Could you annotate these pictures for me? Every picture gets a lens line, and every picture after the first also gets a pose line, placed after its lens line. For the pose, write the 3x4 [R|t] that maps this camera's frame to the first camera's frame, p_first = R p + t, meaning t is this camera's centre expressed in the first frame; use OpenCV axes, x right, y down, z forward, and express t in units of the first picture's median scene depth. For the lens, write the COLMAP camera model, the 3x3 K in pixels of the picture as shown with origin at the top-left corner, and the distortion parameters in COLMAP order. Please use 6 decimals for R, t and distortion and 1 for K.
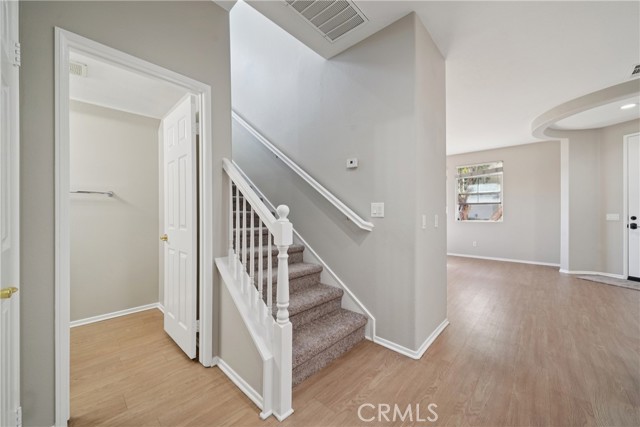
lens RADIAL K [[242.5, 0, 315.6], [0, 242.5, 214.4], [0, 0, 1]] dist [-0.001107, -0.000228]
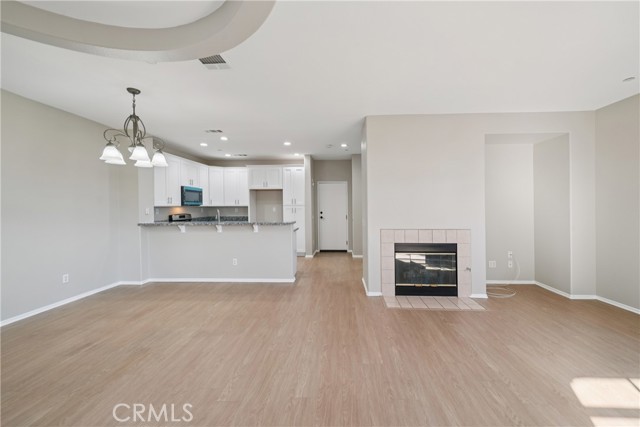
lens RADIAL K [[256.6, 0, 330.5], [0, 256.6, 212.0], [0, 0, 1]] dist [0.009105, -0.000025]
pose [[-0.750746, 0.015035, -0.660420, 1.021935], [0.001563, 0.999779, 0.020985, -0.054328], [0.660589, 0.014722, -0.750603, 1.187622]]
